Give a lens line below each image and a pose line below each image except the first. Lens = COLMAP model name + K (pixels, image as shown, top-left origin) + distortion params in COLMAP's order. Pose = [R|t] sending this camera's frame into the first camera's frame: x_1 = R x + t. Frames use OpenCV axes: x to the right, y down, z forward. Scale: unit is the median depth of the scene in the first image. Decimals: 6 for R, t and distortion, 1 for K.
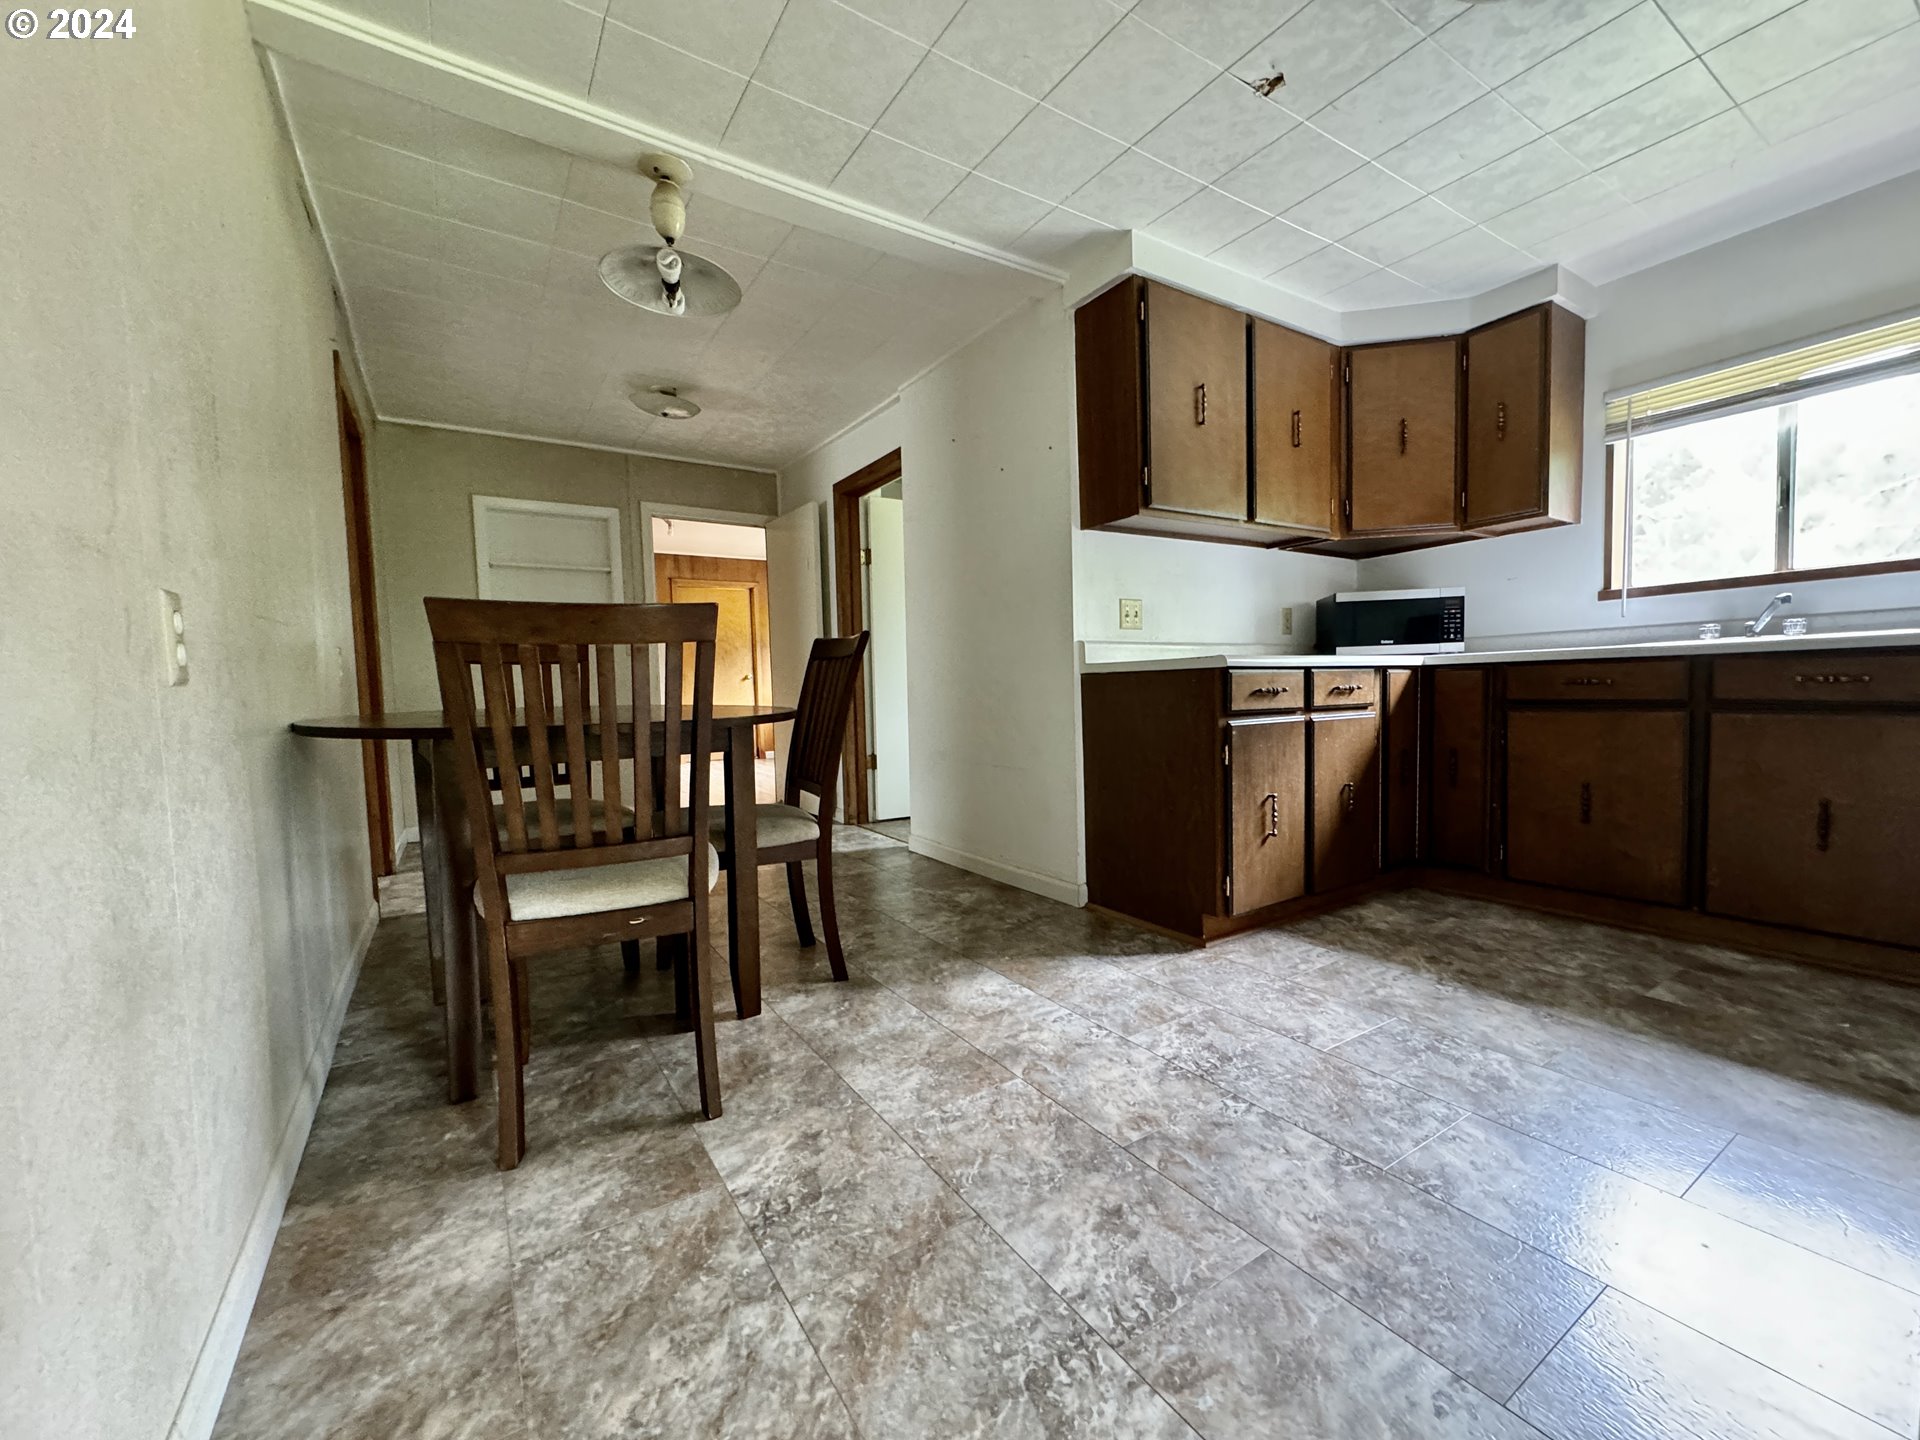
lens RADIAL K [[770.4, 0, 971.4], [0, 770.4, 727.6], [0, 0, 1]] dist [0.000489, -0.000250]
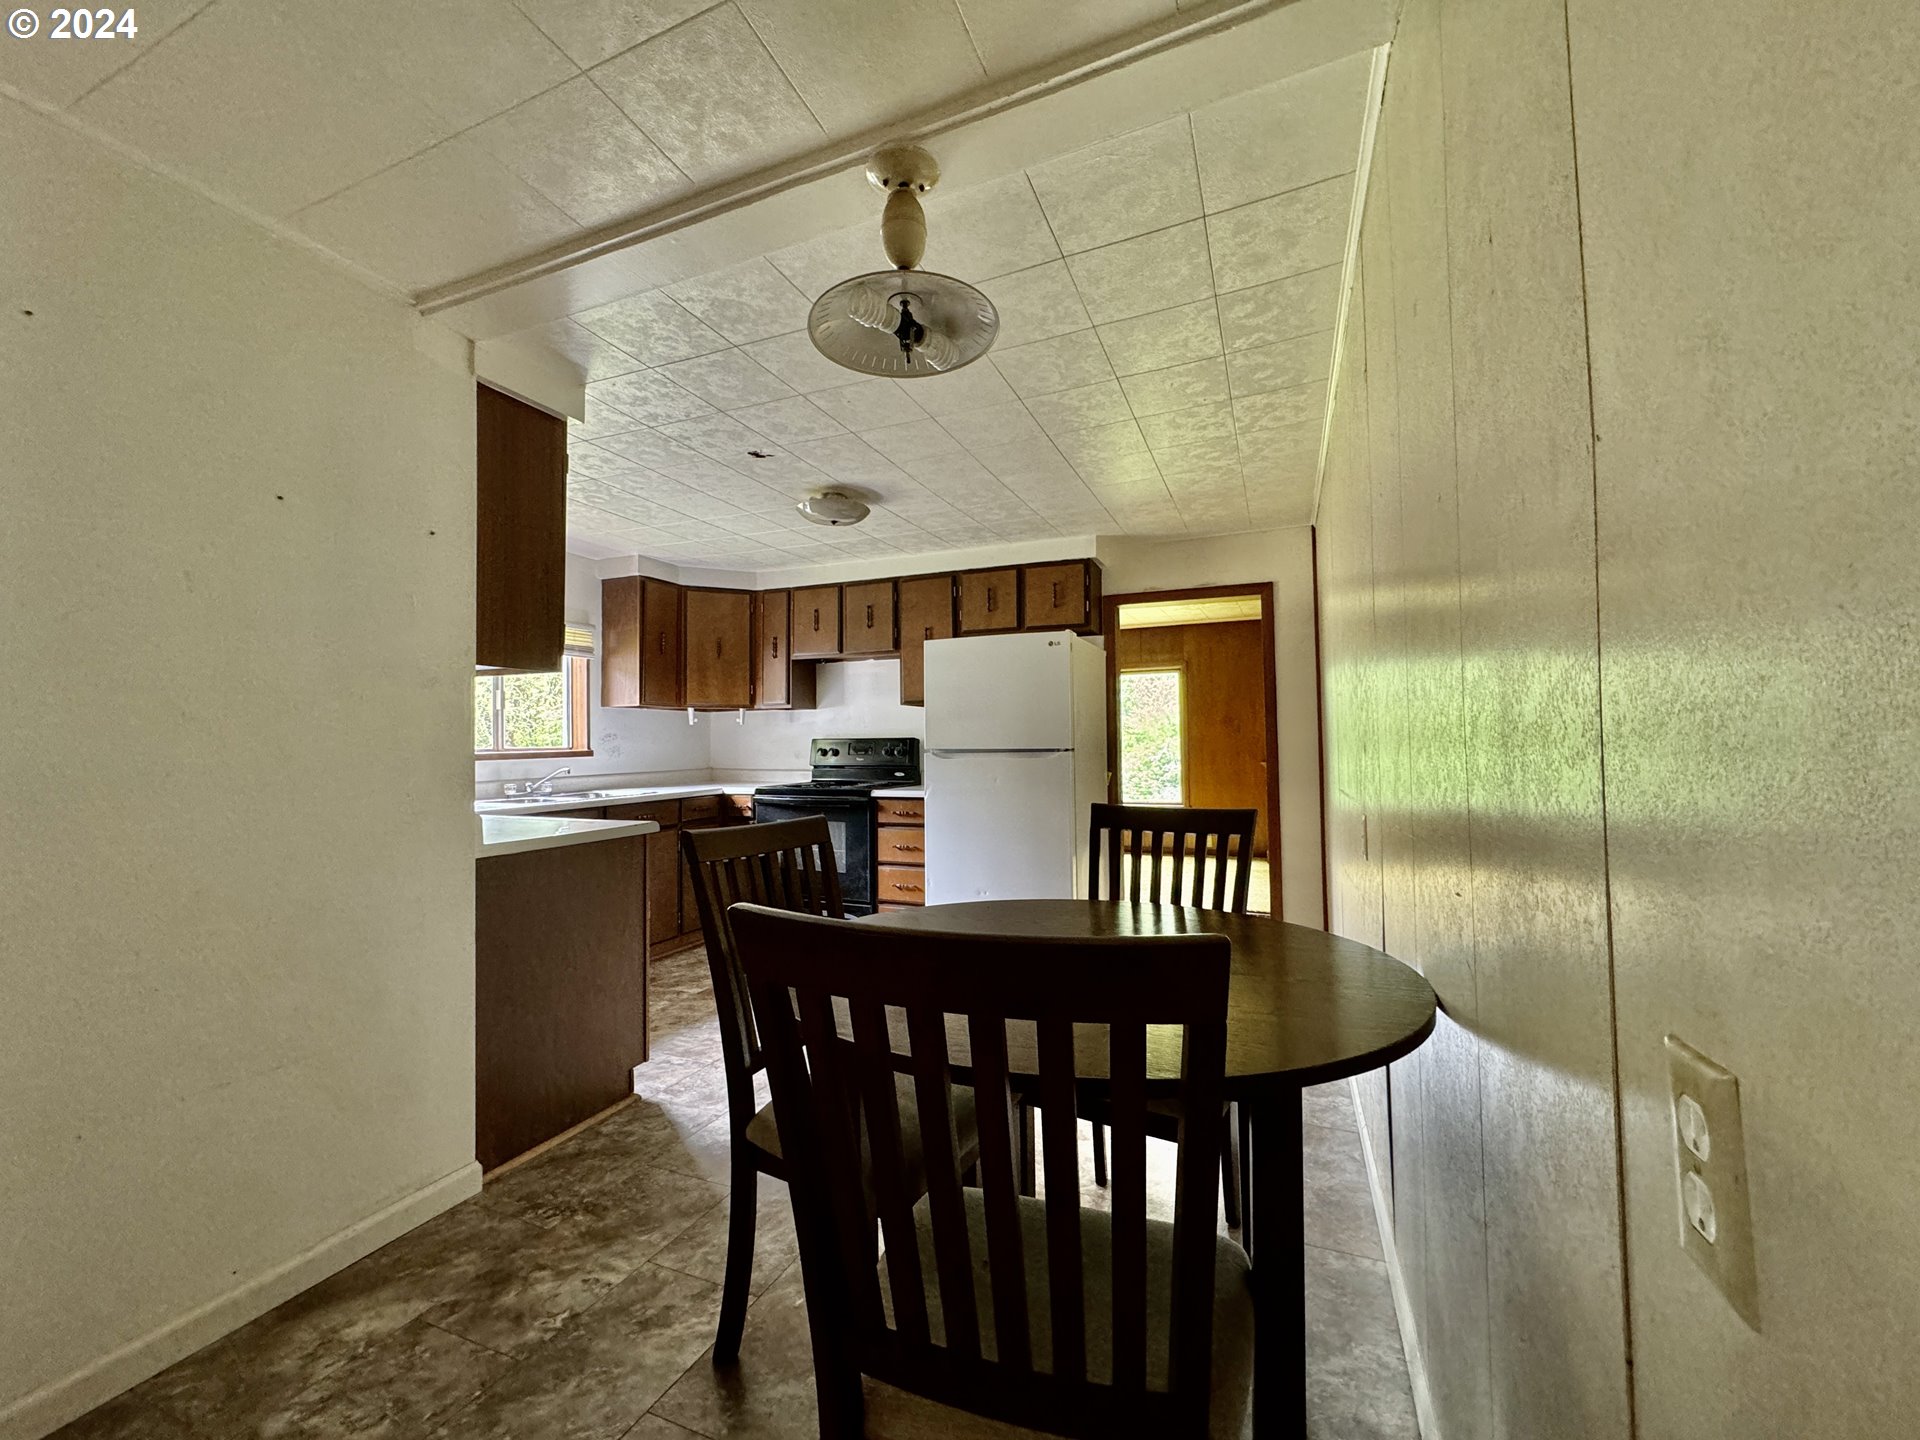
lens RADIAL K [[770.4, 0, 967.5], [0, 770.4, 715.8], [0, 0, 1]] dist [0.000489, -0.000250]
pose [[-0.559461, 0.059683, 0.826705, -1.161689], [0.069344, 0.997278, -0.025070, -0.246926], [-0.825951, 0.043302, -0.562076, 1.622043]]
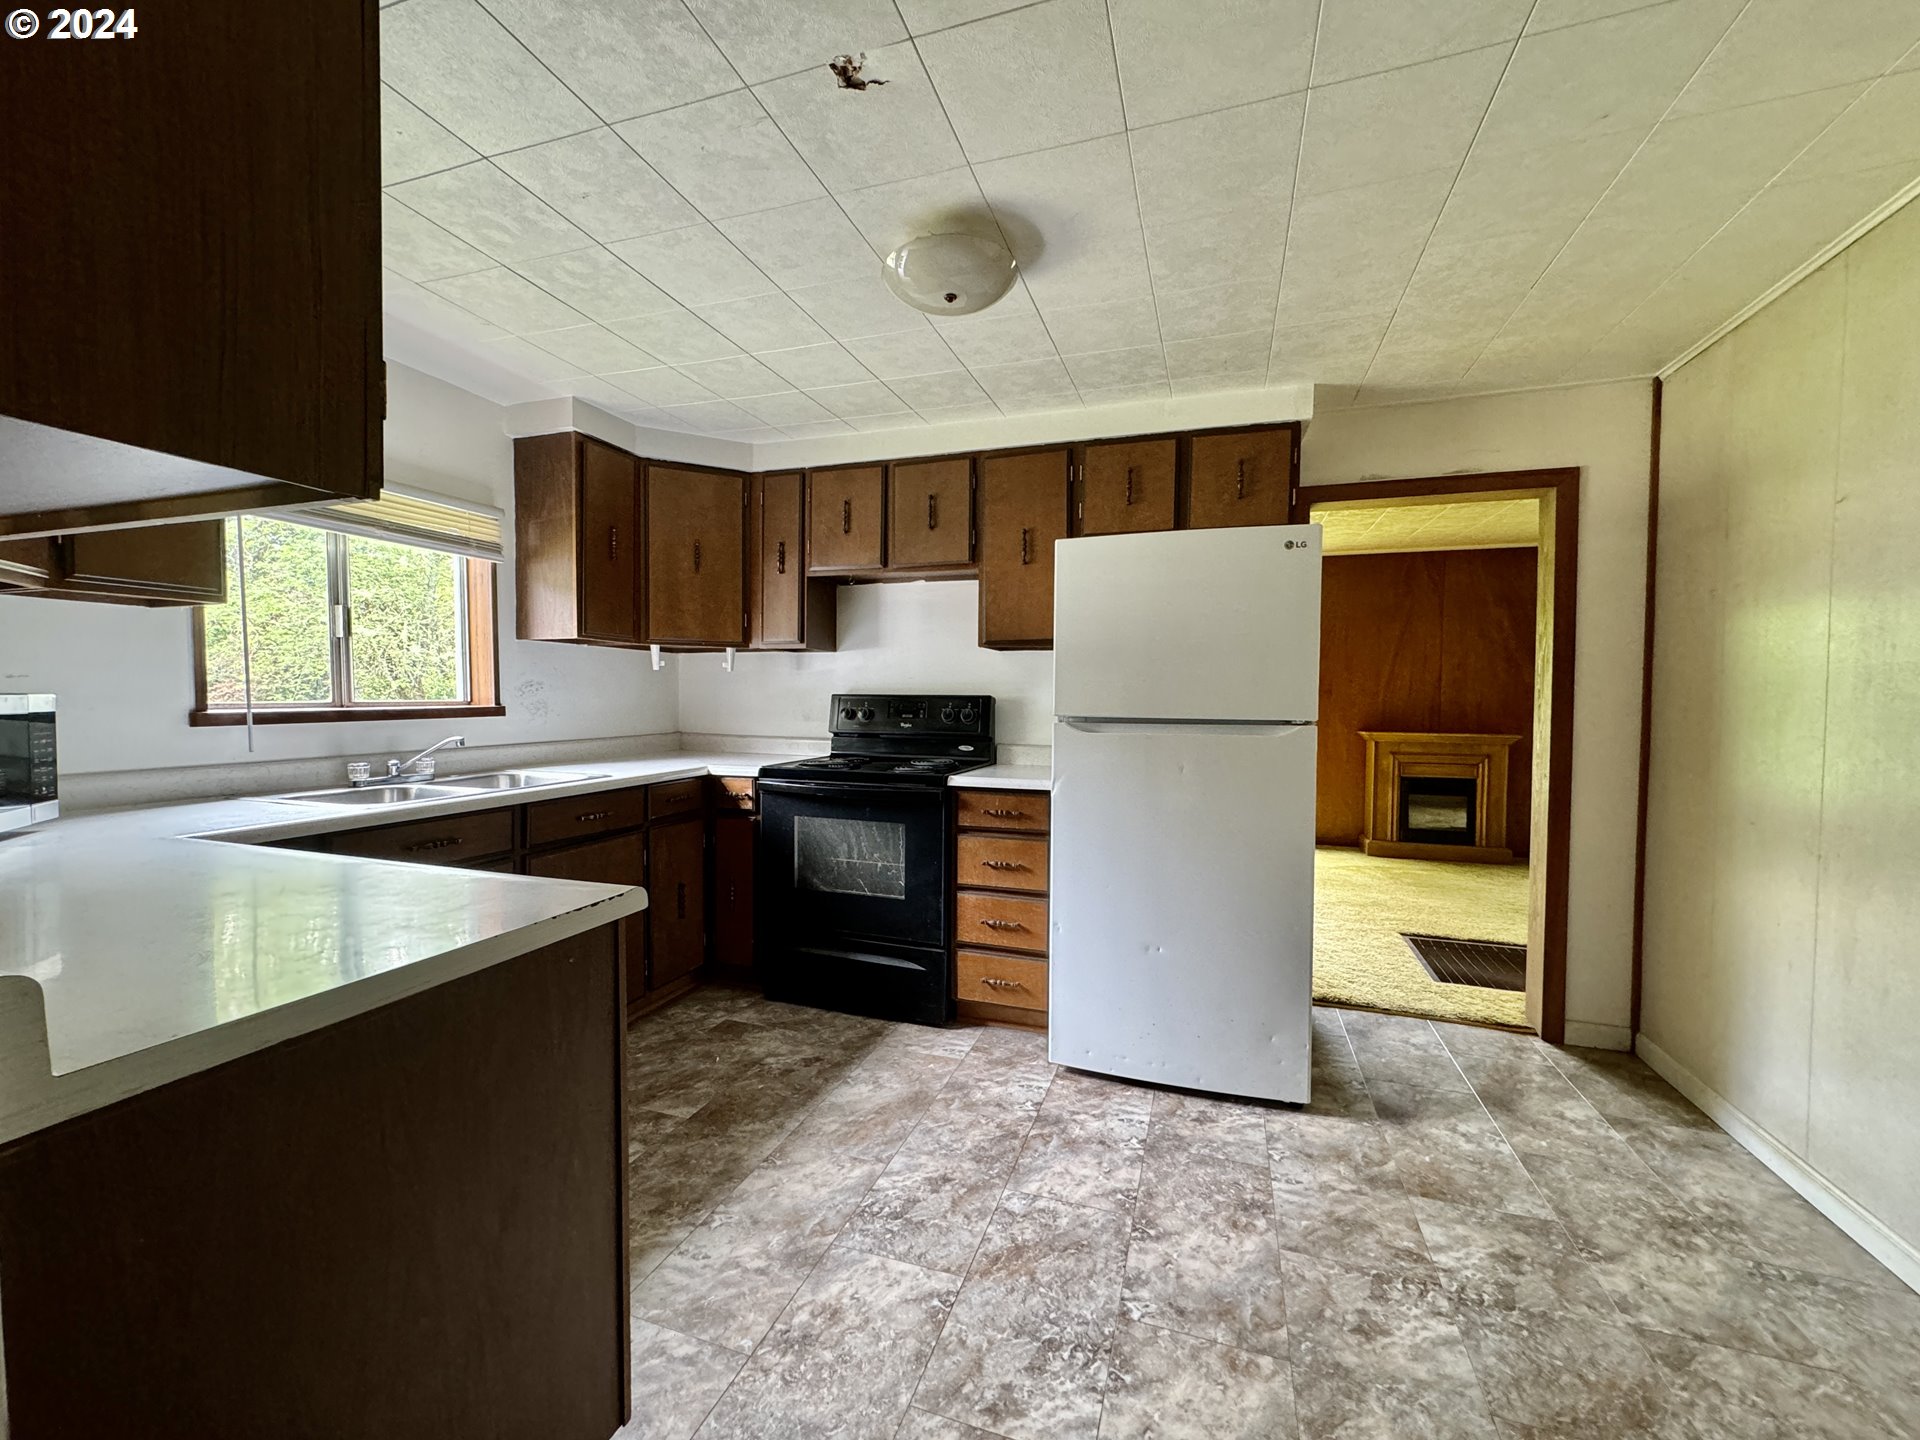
lens RADIAL K [[770.4, 0, 953.3], [0, 770.4, 725.0], [0, 0, 1]] dist [0.000489, -0.000250]
pose [[-0.611119, -0.009711, 0.791479, -0.250344], [0.049688, 0.997482, 0.050604, -0.278188], [-0.789978, 0.070252, -0.609098, 1.466823]]
